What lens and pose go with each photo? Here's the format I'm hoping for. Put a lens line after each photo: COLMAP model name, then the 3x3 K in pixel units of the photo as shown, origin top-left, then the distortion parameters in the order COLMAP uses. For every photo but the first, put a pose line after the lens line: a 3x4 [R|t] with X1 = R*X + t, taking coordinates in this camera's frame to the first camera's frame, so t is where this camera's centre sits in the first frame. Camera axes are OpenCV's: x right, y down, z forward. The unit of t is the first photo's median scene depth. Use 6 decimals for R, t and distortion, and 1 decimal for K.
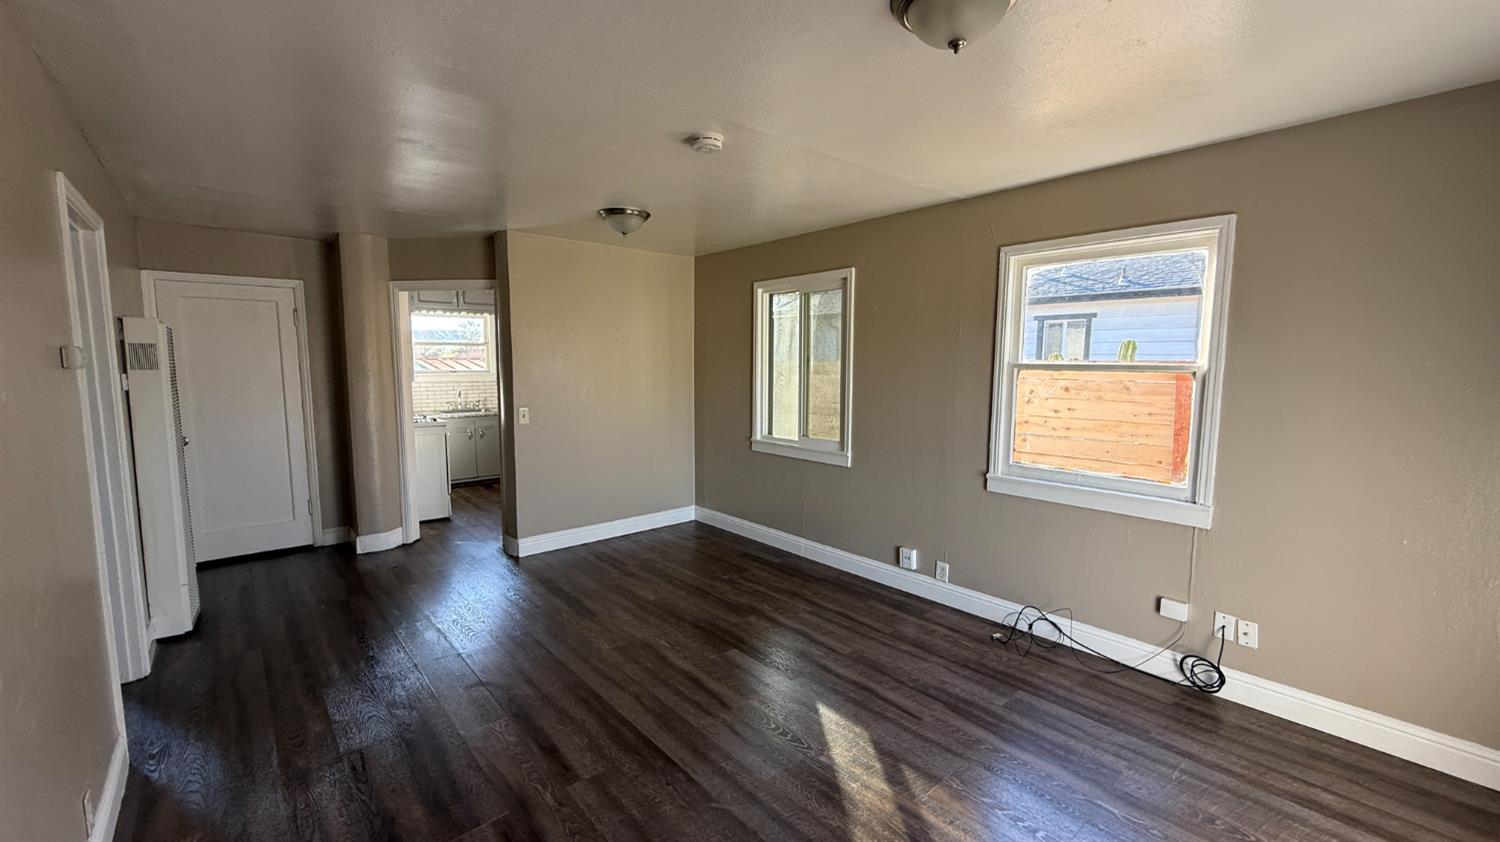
lens RADIAL K [[594.8, 0, 749.5], [0, 594.8, 422.3], [0, 0, 1]] dist [-0.000065, -0.000002]
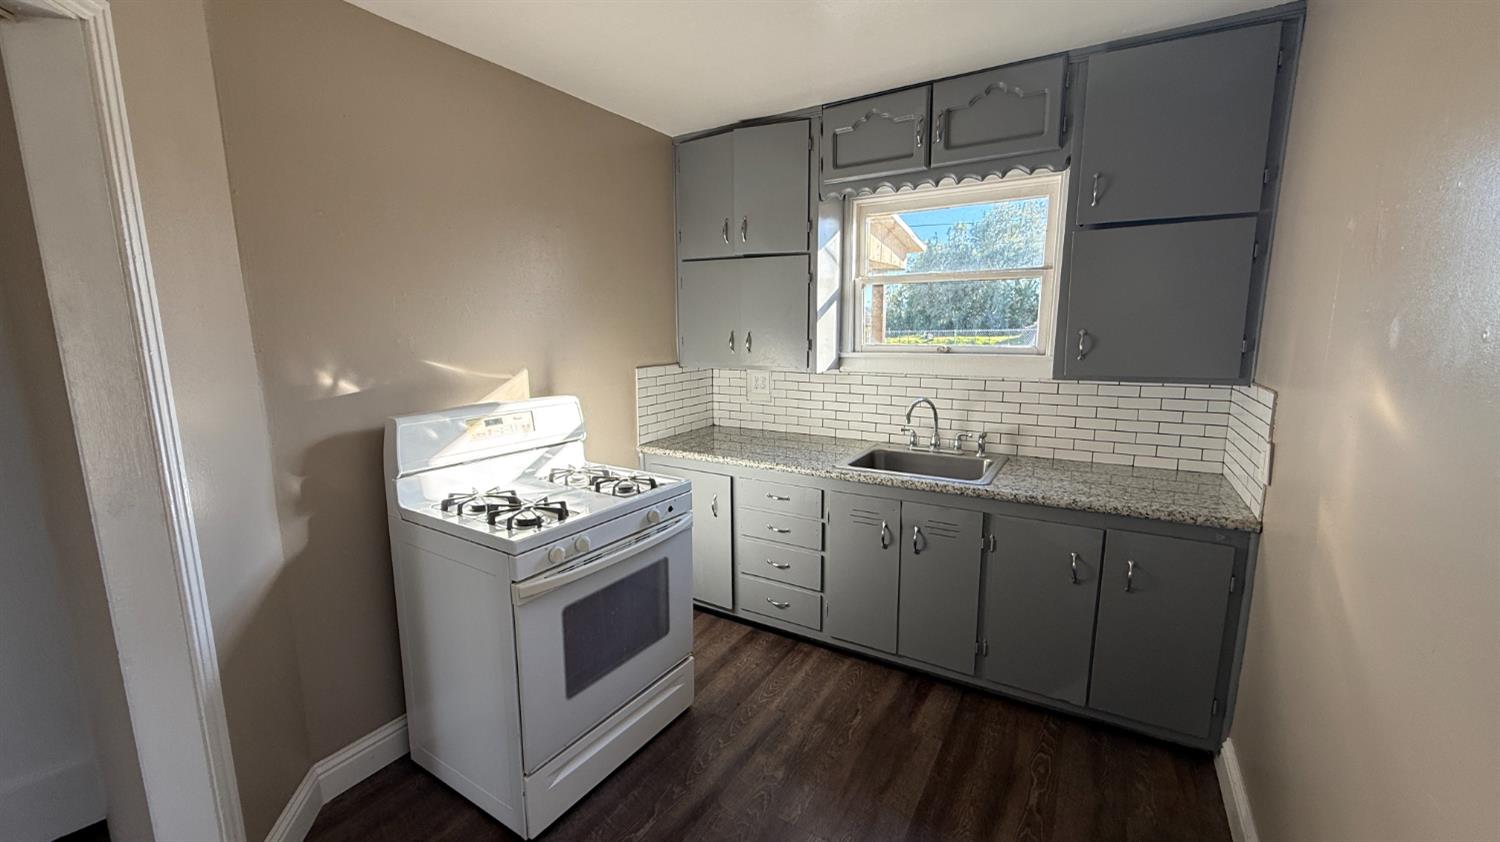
lens RADIAL K [[594.8, 0, 749.1], [0, 594.8, 424.1], [0, 0, 1]] dist [-0.000065, -0.000002]
pose [[0.291670, 0.146328, -0.945260, -0.169462], [-0.092812, 0.987896, 0.124290, -0.077983], [0.952006, 0.051480, 0.301720, 0.801372]]
